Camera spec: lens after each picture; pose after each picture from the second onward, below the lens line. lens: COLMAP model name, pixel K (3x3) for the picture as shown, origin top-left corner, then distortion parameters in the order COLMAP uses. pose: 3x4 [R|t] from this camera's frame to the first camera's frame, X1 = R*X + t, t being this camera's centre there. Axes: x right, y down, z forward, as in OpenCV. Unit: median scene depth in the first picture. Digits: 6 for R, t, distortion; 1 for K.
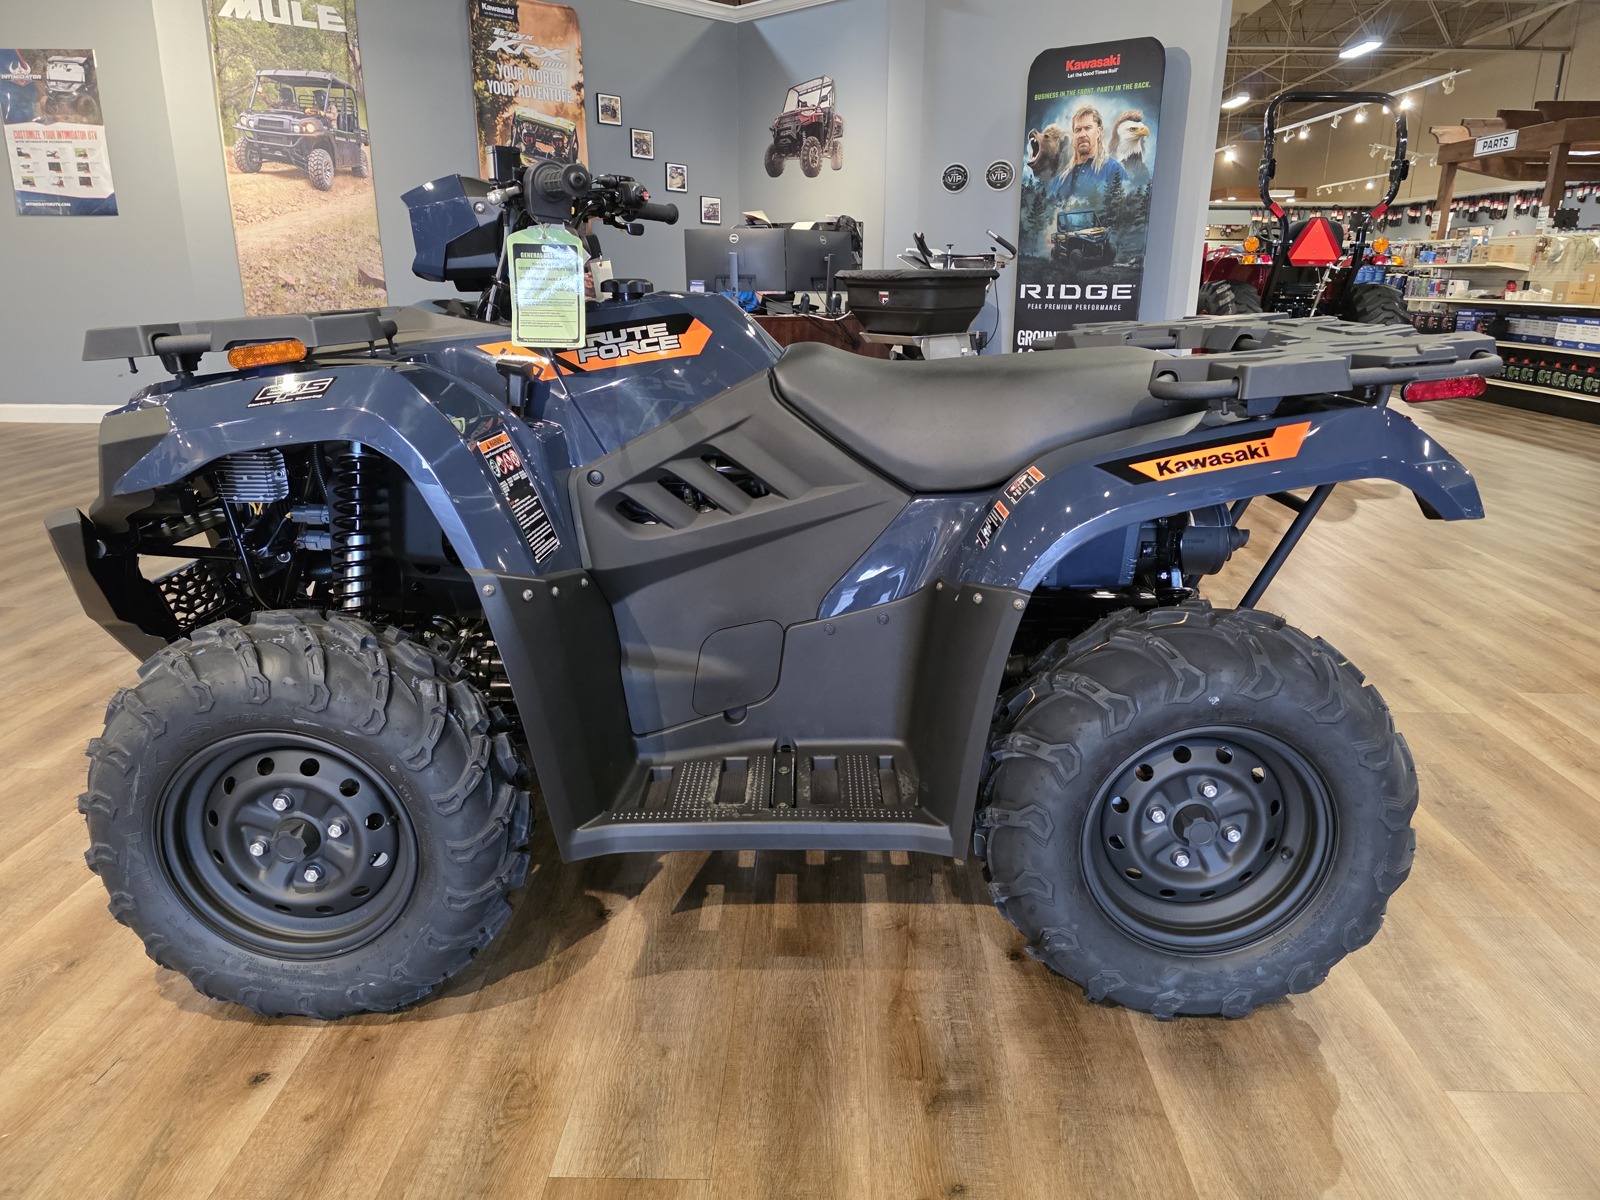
lens RADIAL K [[1073.3, 0, 828.0], [0, 1073.3, 619.2], [0, 0, 1]] dist [0.054085, -0.047882]
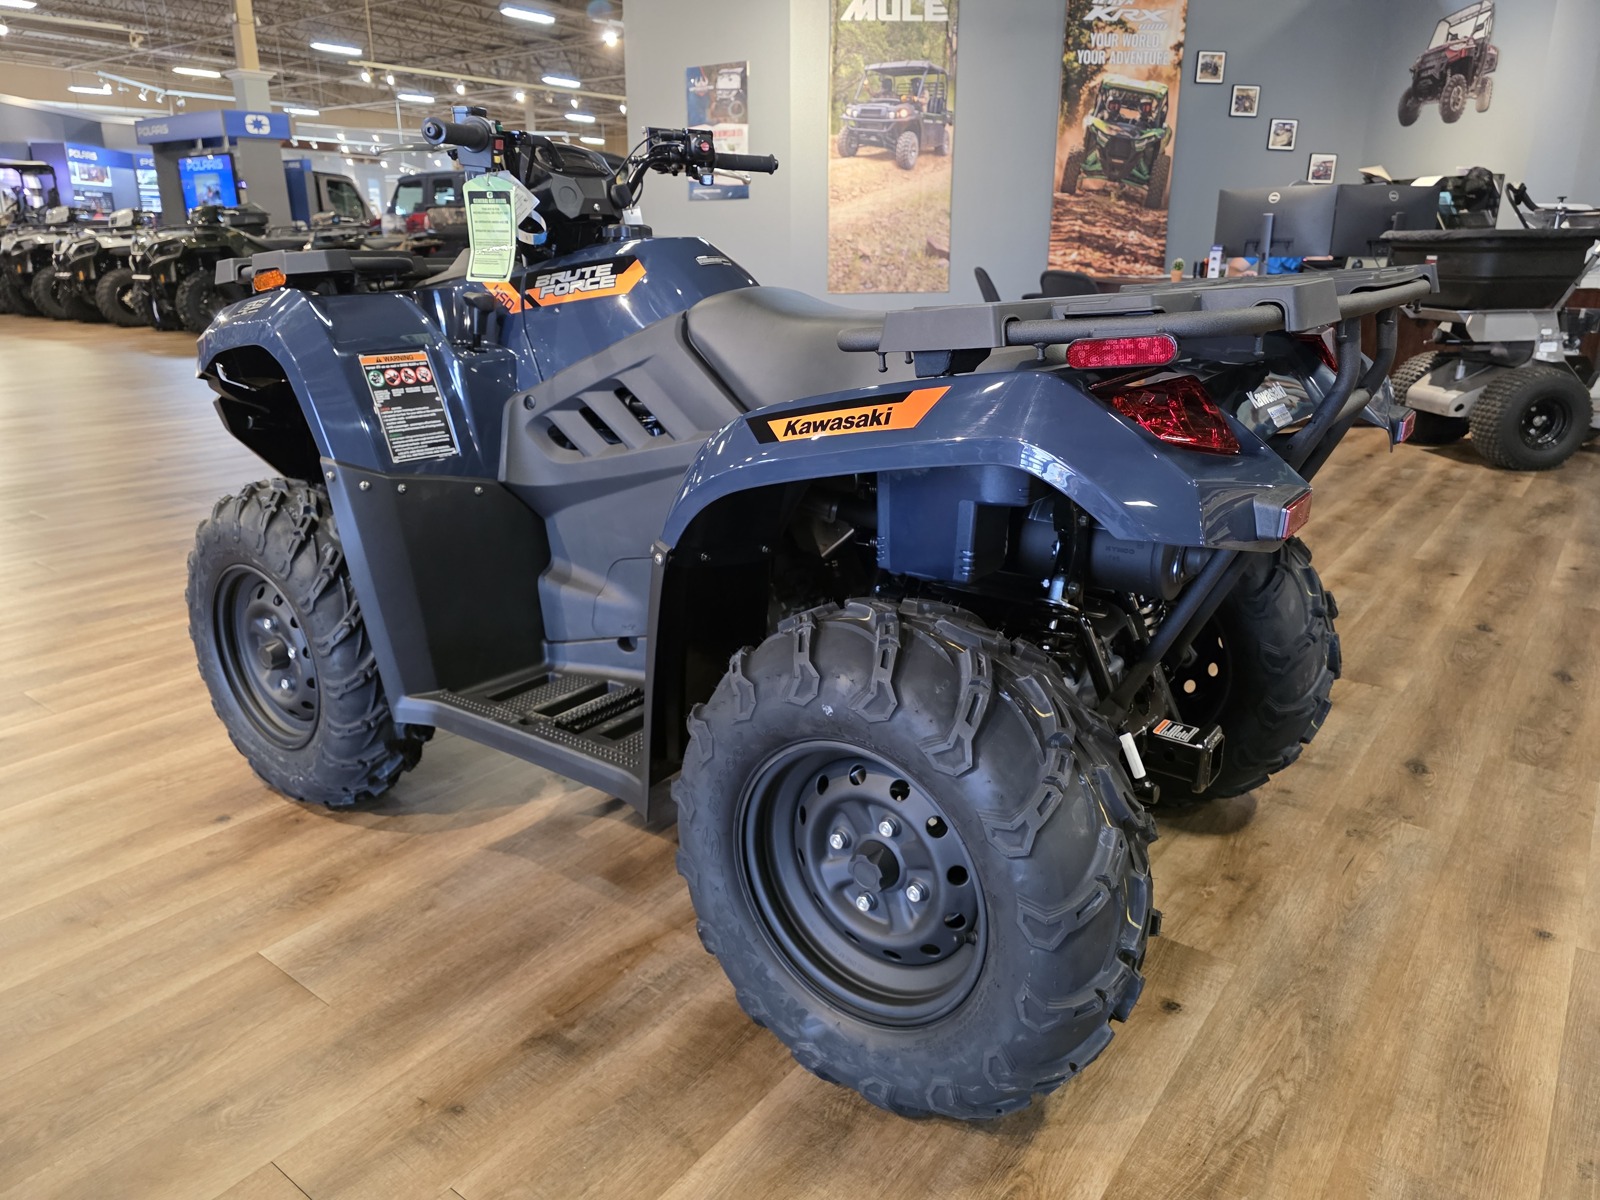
lens RADIAL K [[1073.3, 0, 809.9], [0, 1073.3, 601.1], [0, 0, 1]] dist [0.054085, -0.047882]
pose [[0.804901, 0.180985, -0.565136, 0.167020], [-0.178475, 0.982094, 0.060321, -0.011766], [0.565933, 0.052310, 0.822790, 0.062692]]
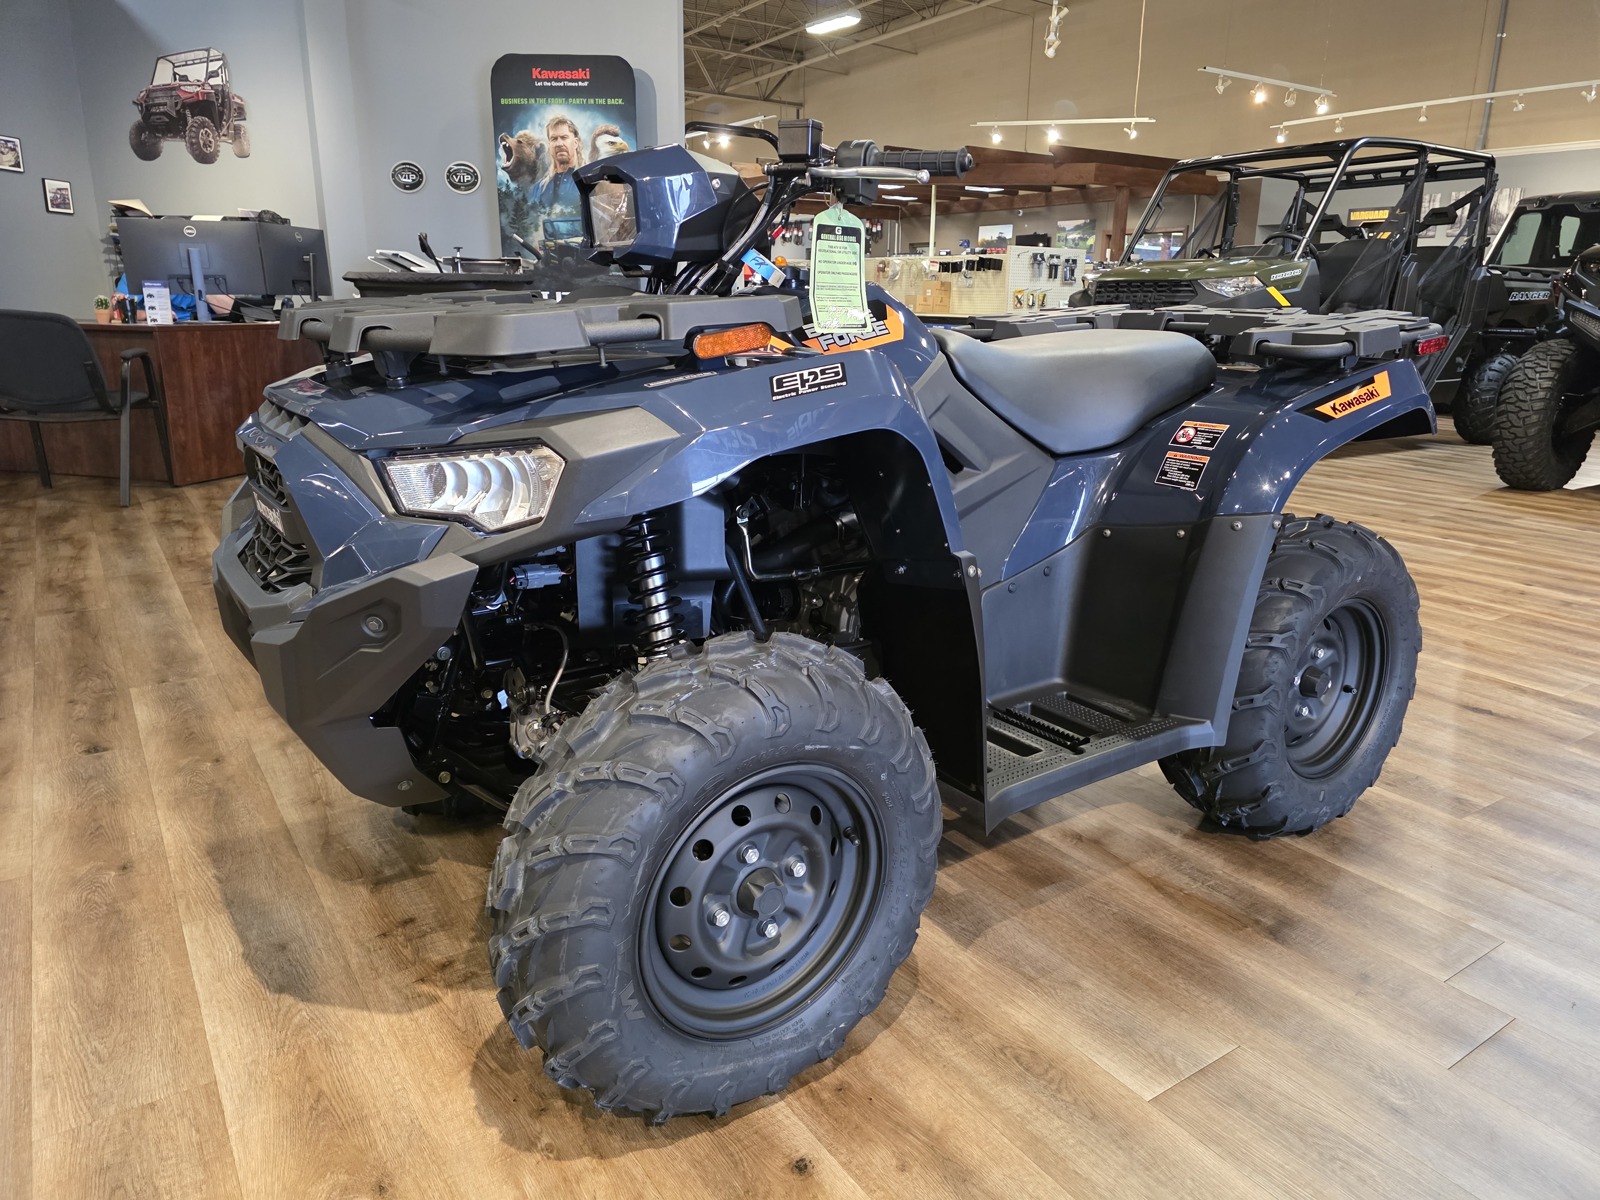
lens RADIAL K [[1073.3, 0, 833.1], [0, 1073.3, 619.0], [0, 0, 1]] dist [0.054085, -0.047882]
pose [[0.812469, -0.164467, 0.559325, -0.197505], [0.171252, 0.984386, 0.040696, -0.009068], [-0.557285, 0.062722, 0.827949, 0.050761]]
